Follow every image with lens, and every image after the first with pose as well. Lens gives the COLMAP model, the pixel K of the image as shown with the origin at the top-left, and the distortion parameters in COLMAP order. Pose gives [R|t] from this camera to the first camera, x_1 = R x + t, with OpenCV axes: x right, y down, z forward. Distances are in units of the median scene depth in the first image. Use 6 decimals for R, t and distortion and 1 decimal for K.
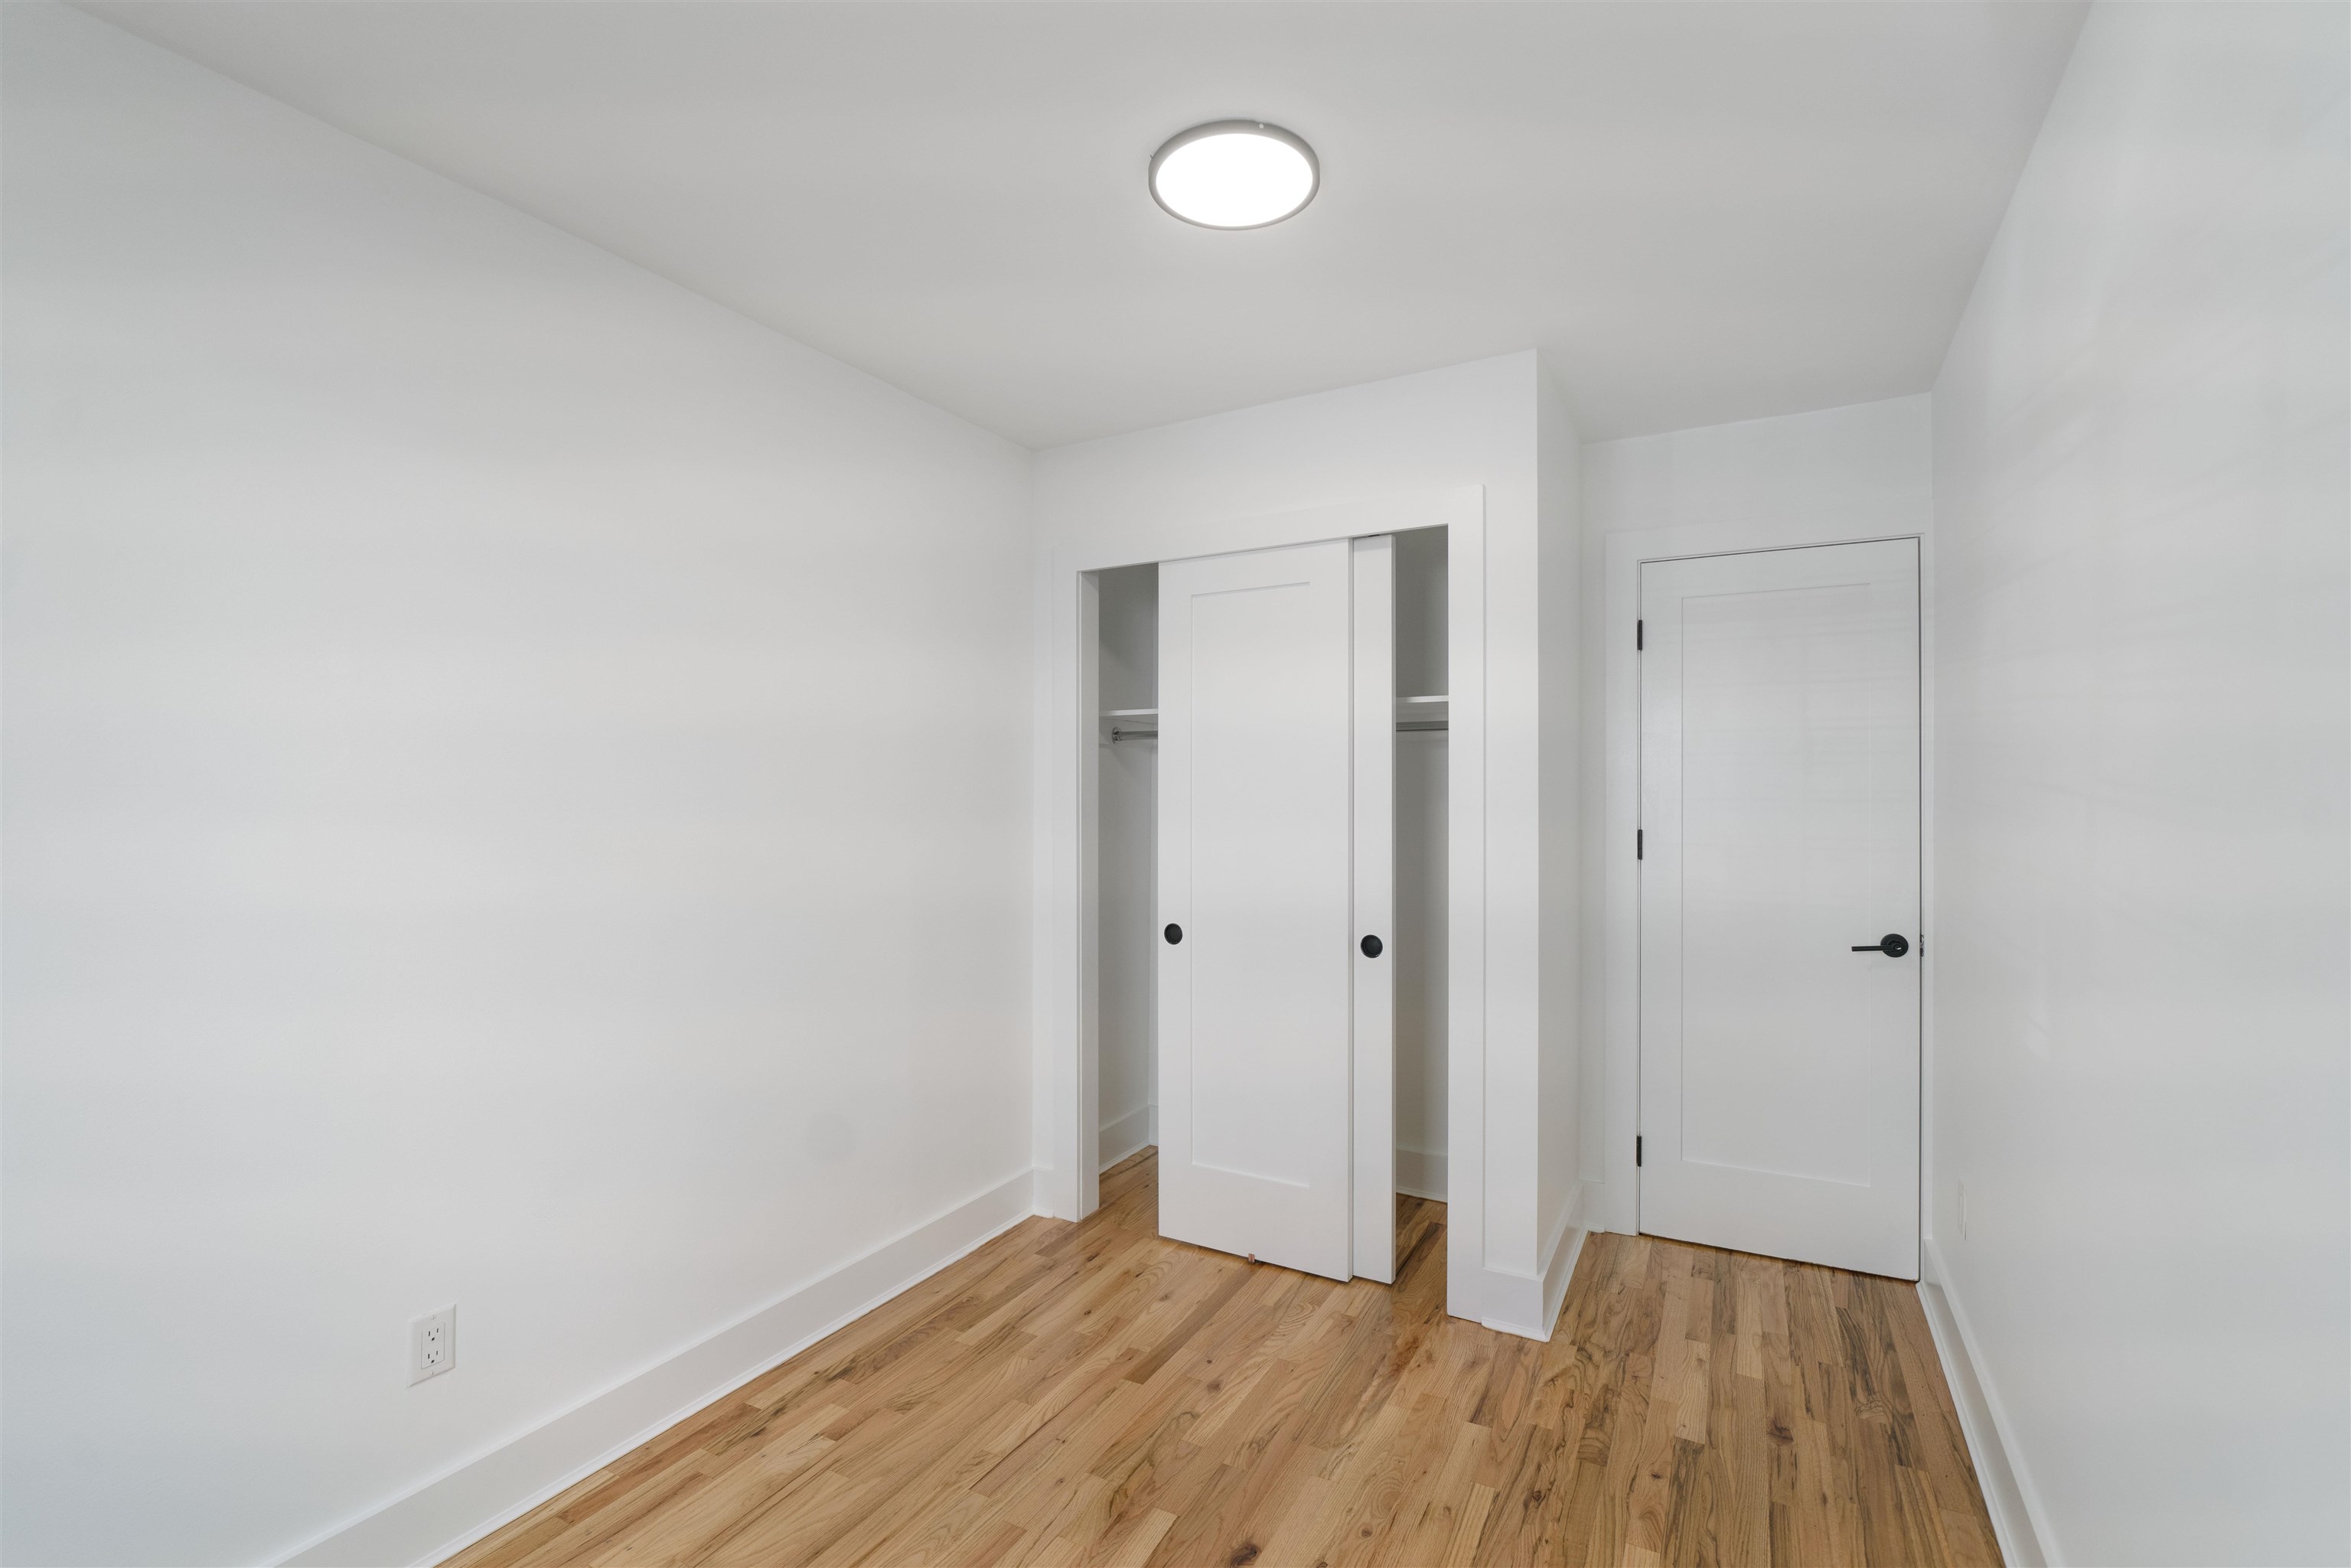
lens RADIAL K [[1018.2, 0, 1175.5], [0, 1018.2, 784.0], [0, 0, 1]] dist [-0.002543, -0.000443]
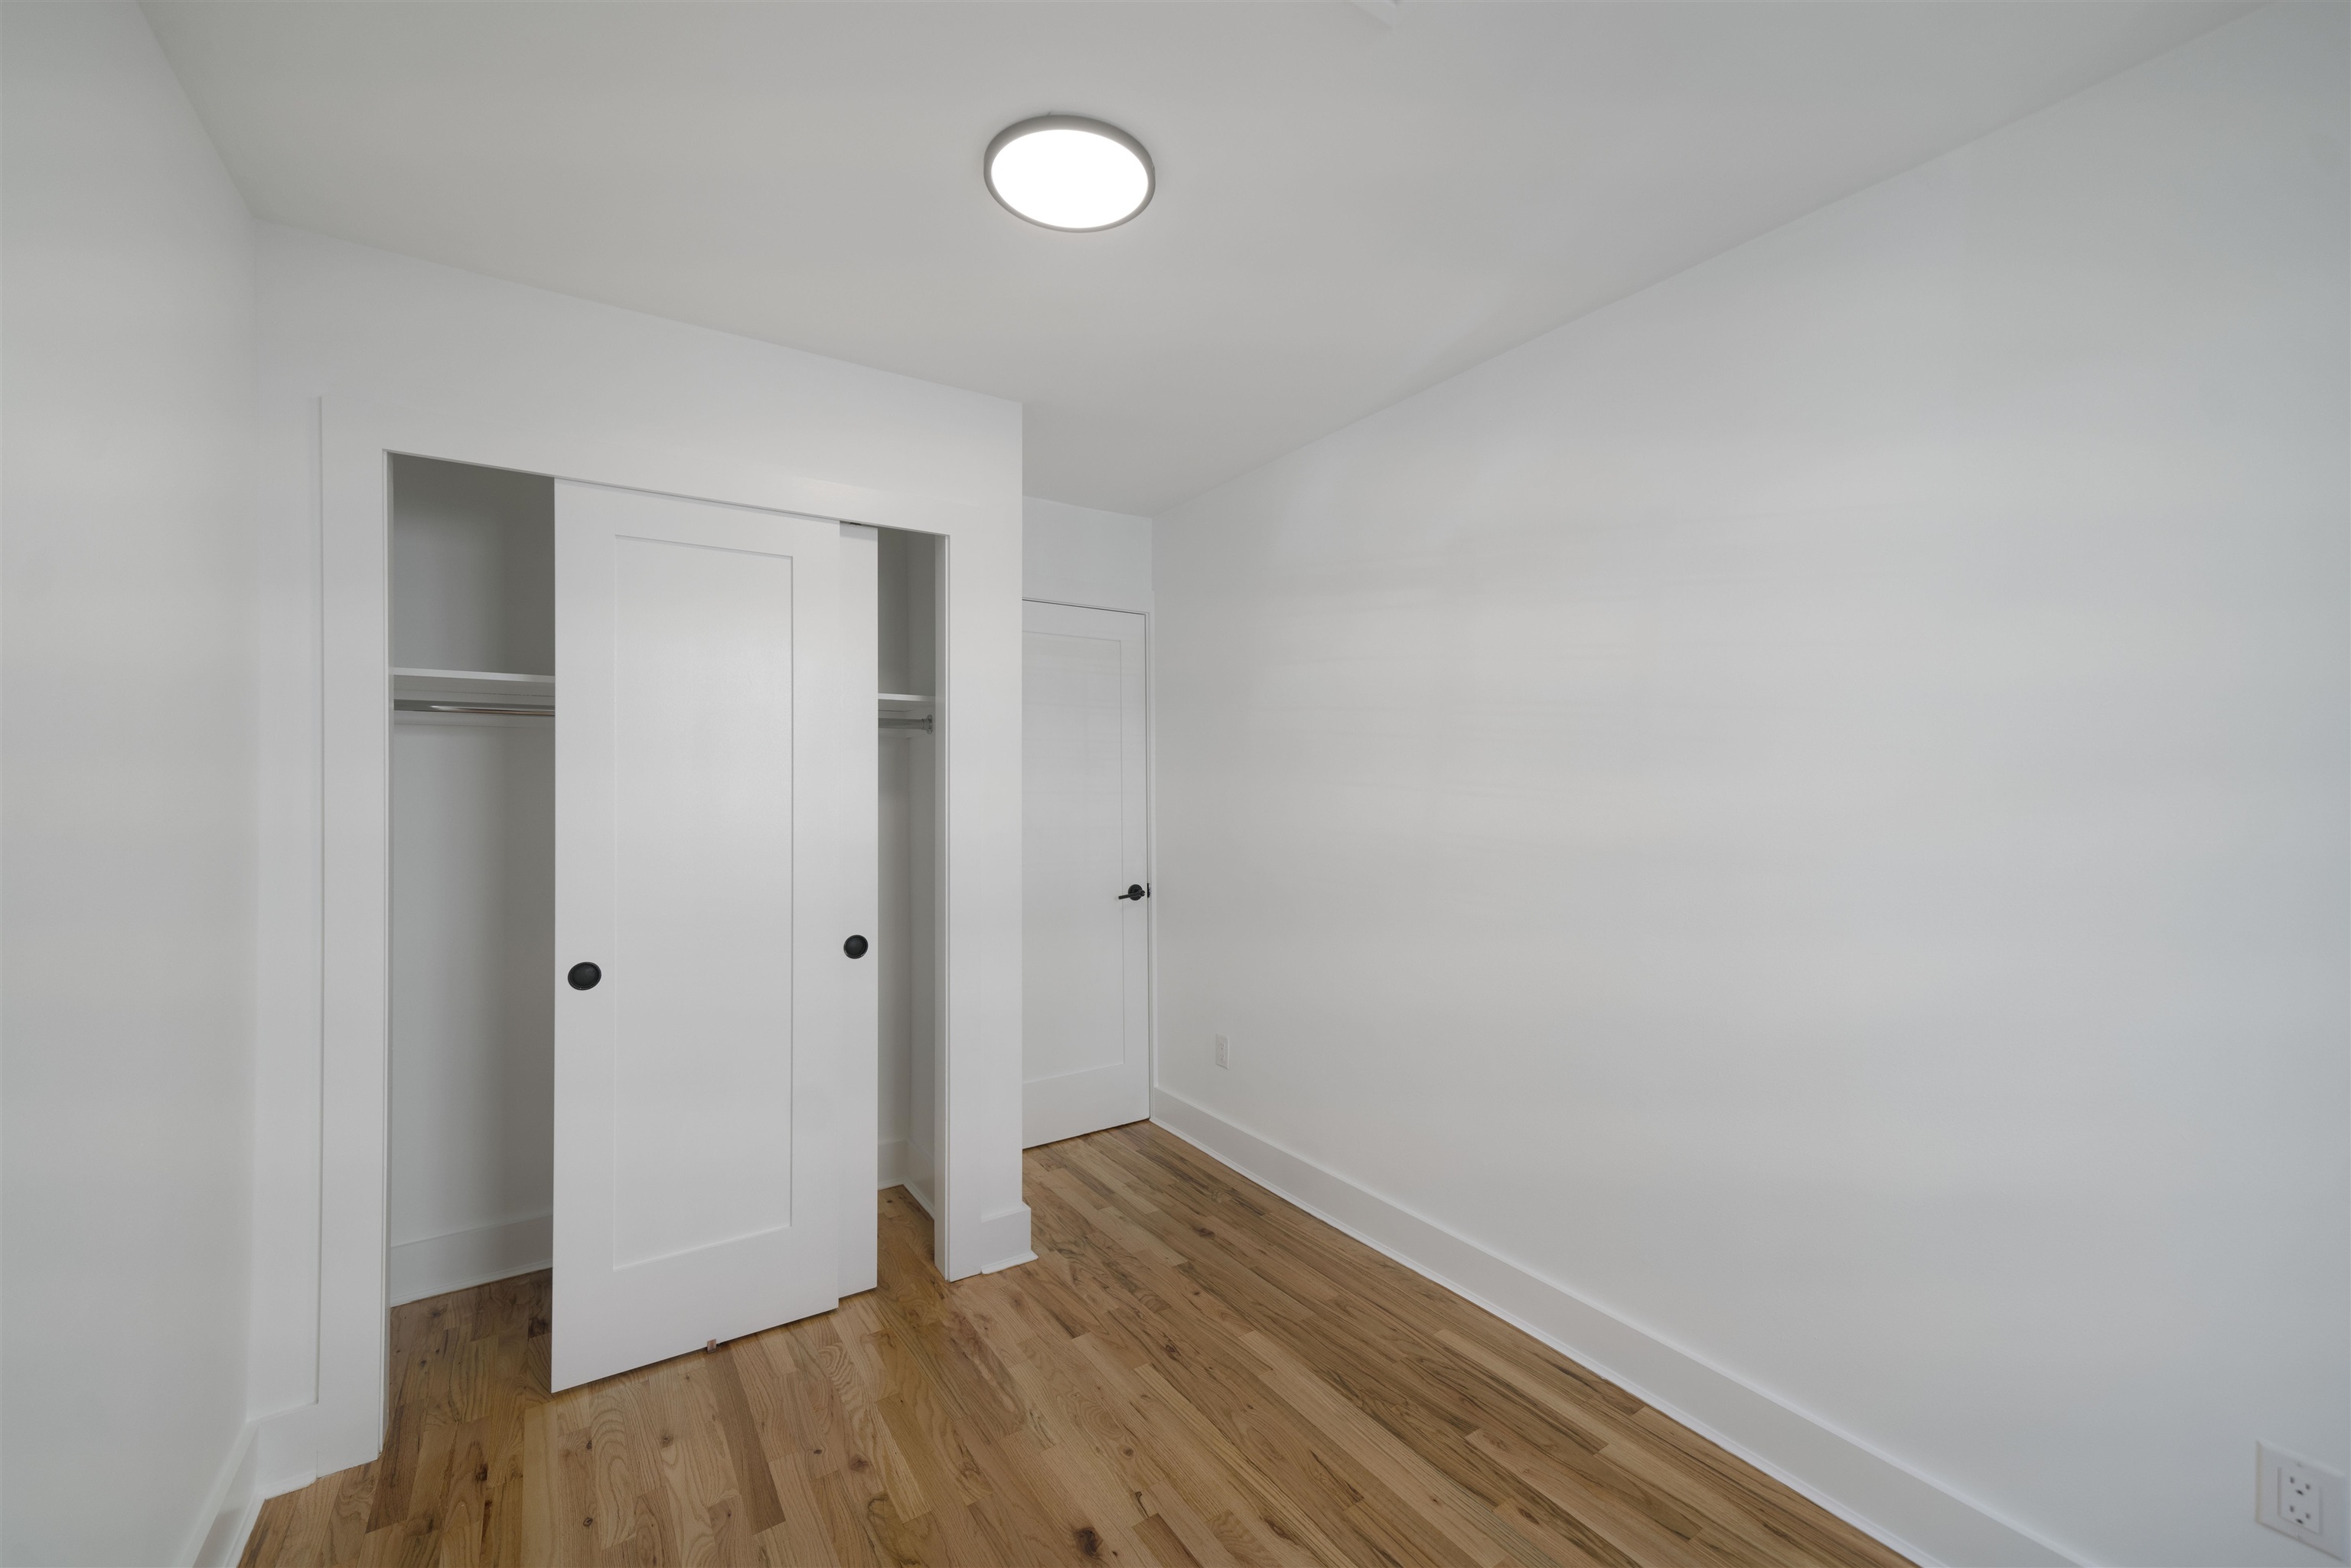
lens RADIAL K [[969.3, 0, 1175.5], [0, 969.3, 784.0], [0, 0, 1]] dist [0.029916, -0.000209]
pose [[0.460575, 0.001211, 0.887620, -0.553777], [-0.004439, 0.999990, 0.000939, 0.001835], [-0.887610, -0.004373, 0.460576, 0.342078]]
